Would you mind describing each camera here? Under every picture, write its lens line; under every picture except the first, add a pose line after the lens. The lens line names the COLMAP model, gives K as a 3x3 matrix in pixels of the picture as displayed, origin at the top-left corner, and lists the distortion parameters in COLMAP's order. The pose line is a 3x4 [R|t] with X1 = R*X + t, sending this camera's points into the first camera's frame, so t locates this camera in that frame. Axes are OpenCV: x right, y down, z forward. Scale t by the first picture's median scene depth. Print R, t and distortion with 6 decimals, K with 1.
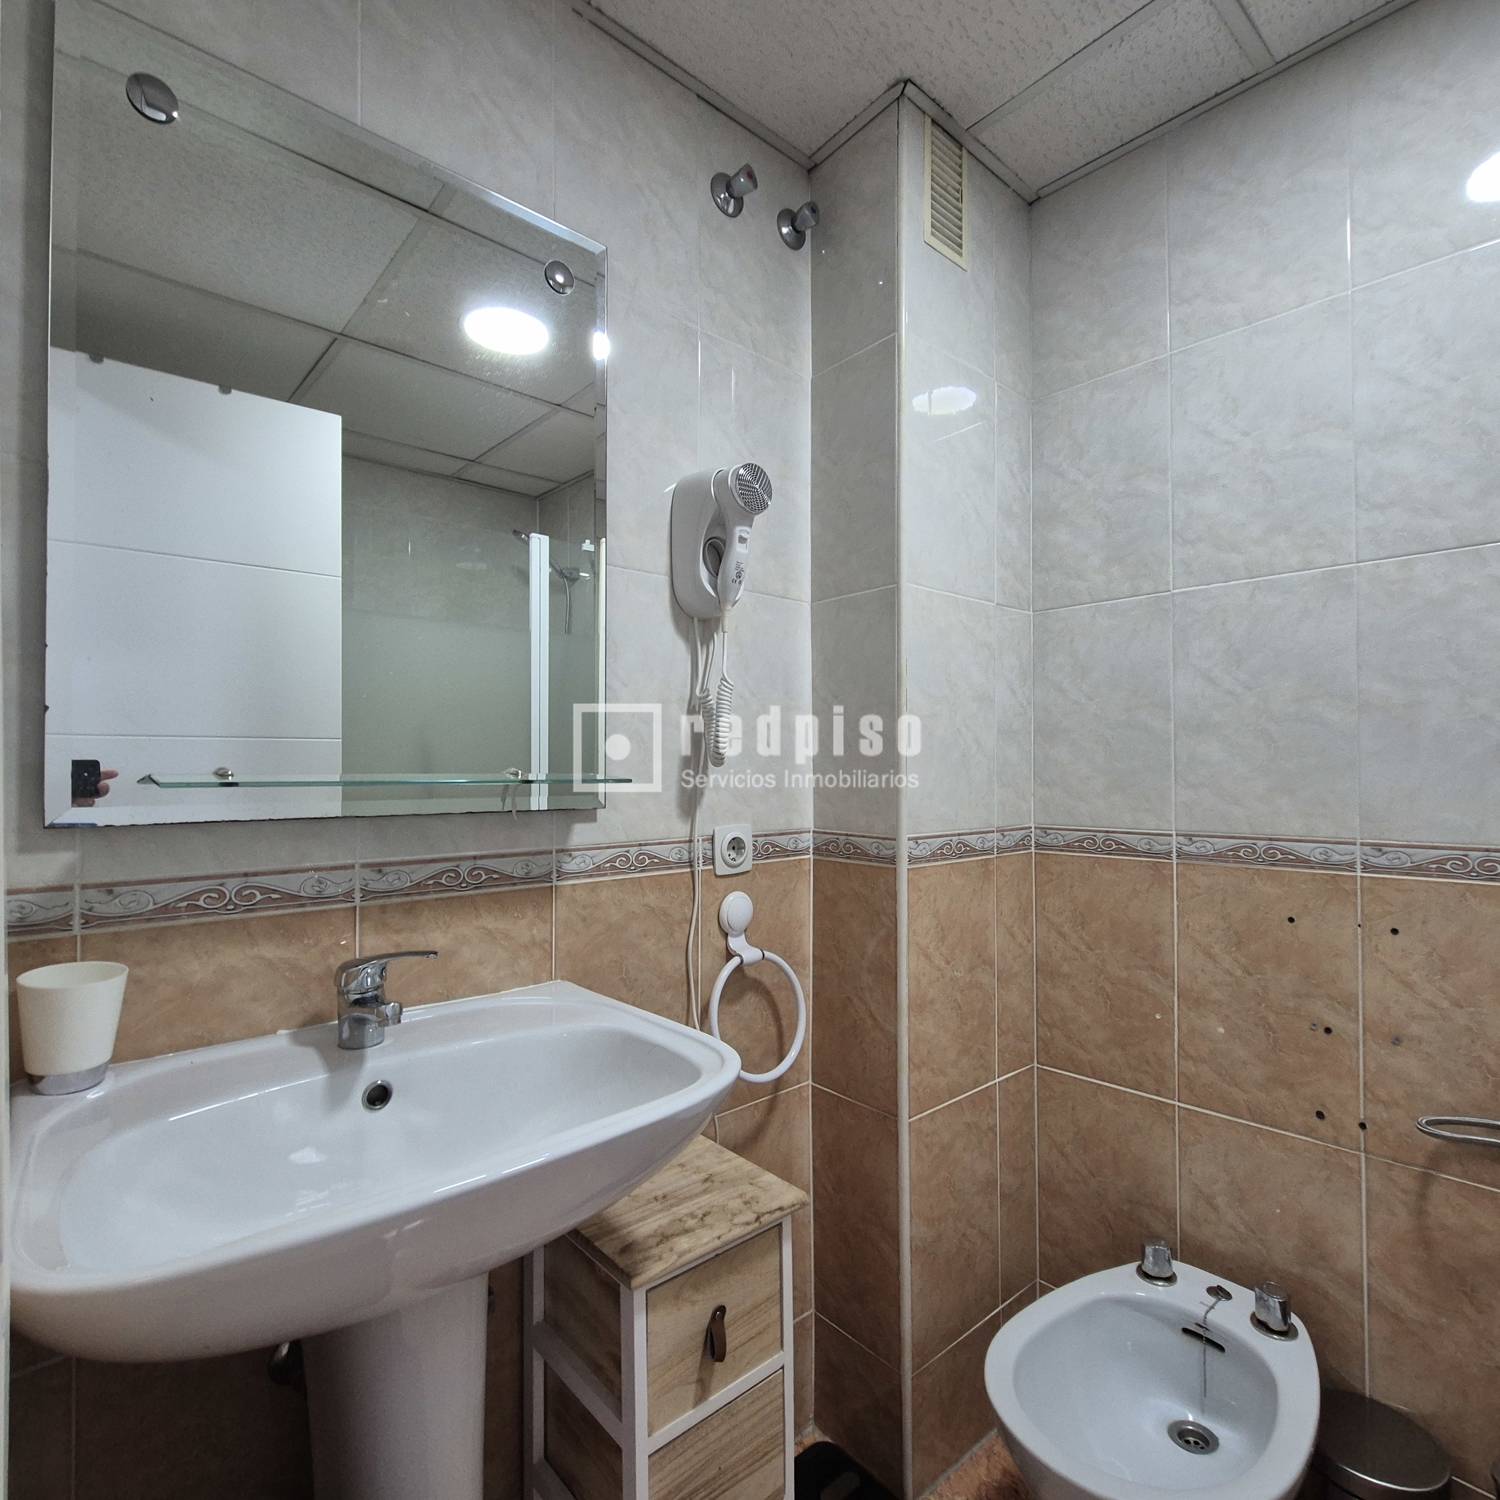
lens RADIAL K [[818.6, 0, 759.3], [0, 818.6, 754.9], [0, 0, 1]] dist [-0.005310, 0.001804]
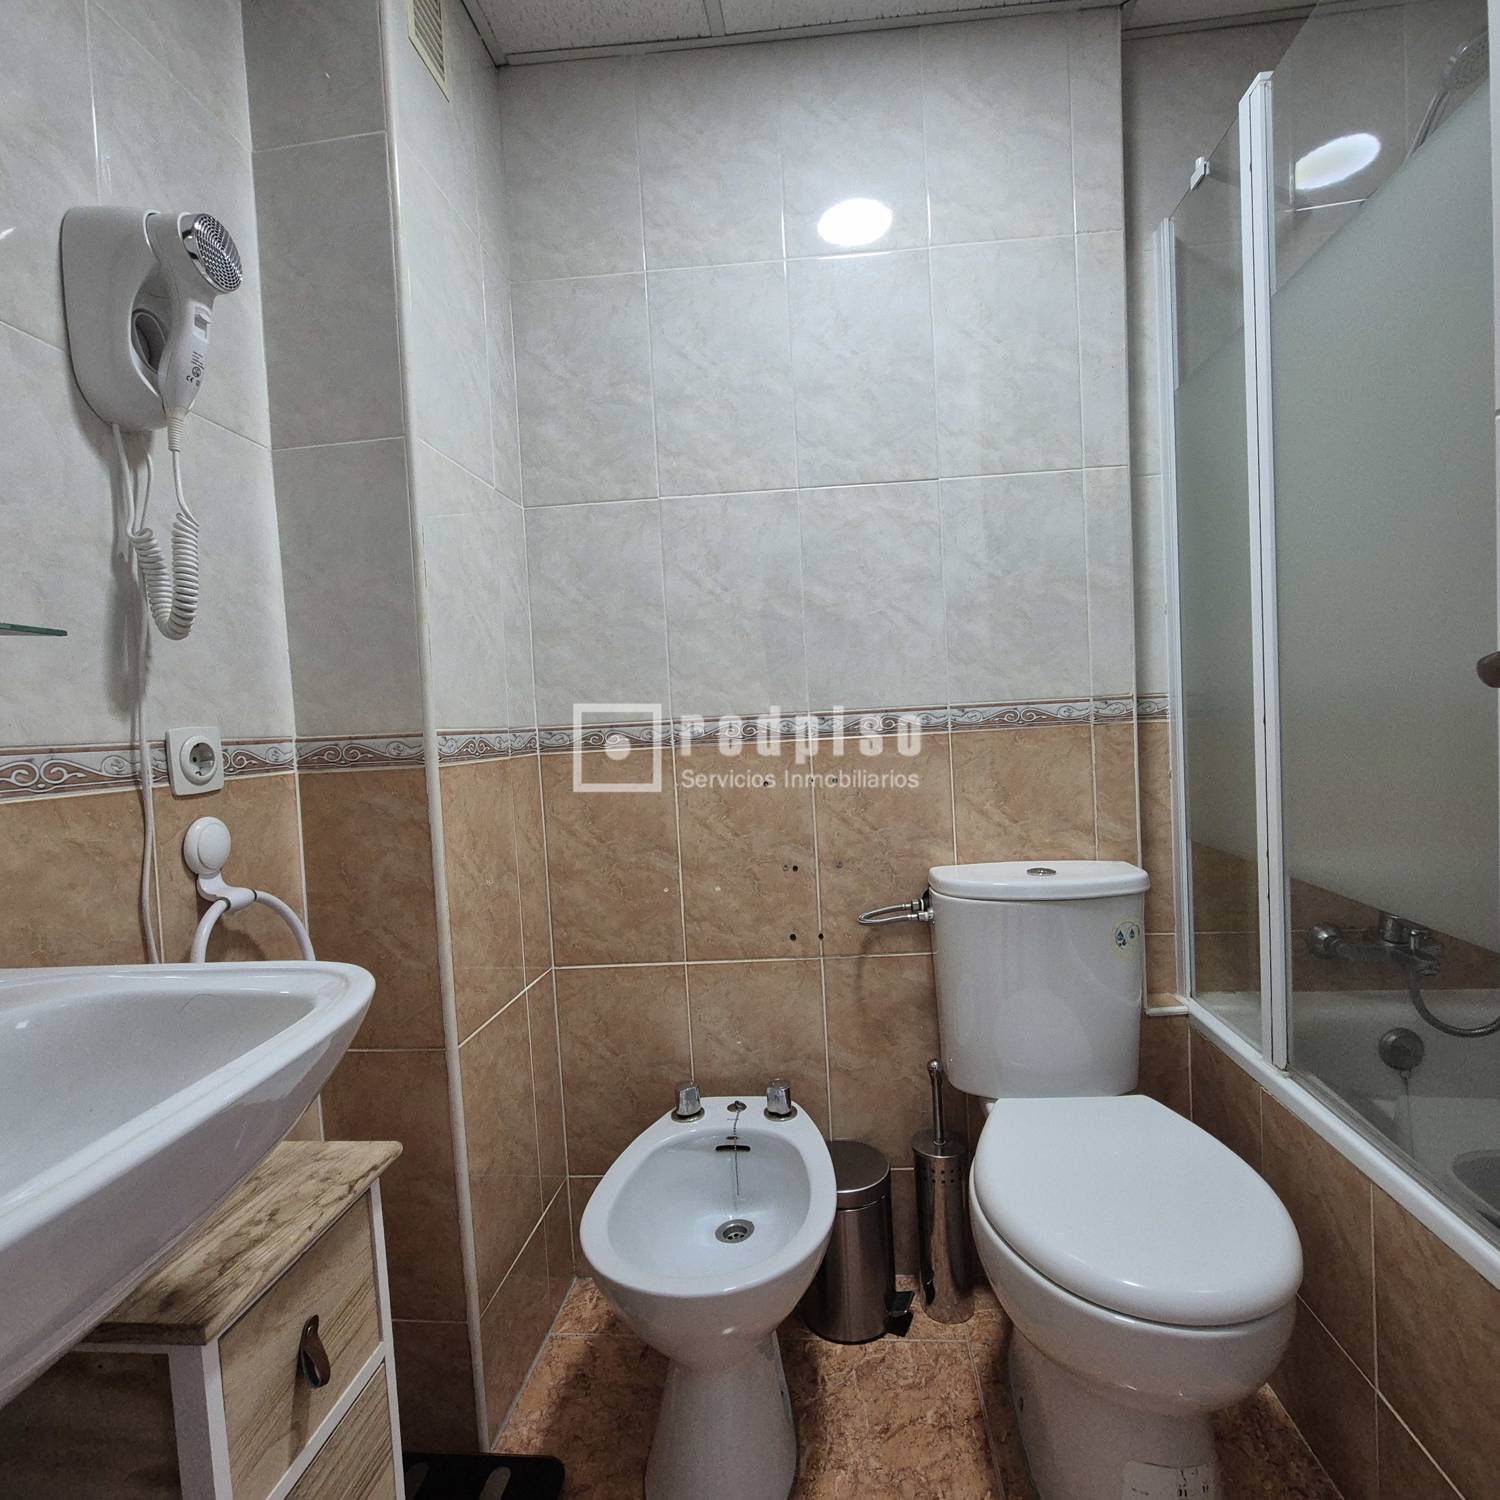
lens RADIAL K [[818.6, 0, 761.0], [0, 818.6, 757.3], [0, 0, 1]] dist [-0.005310, 0.001804]
pose [[0.729045, -0.063921, 0.681474, -0.164850], [0.039050, 0.997892, 0.051825, 0.096281], [-0.683351, -0.011171, 0.730005, 0.122590]]
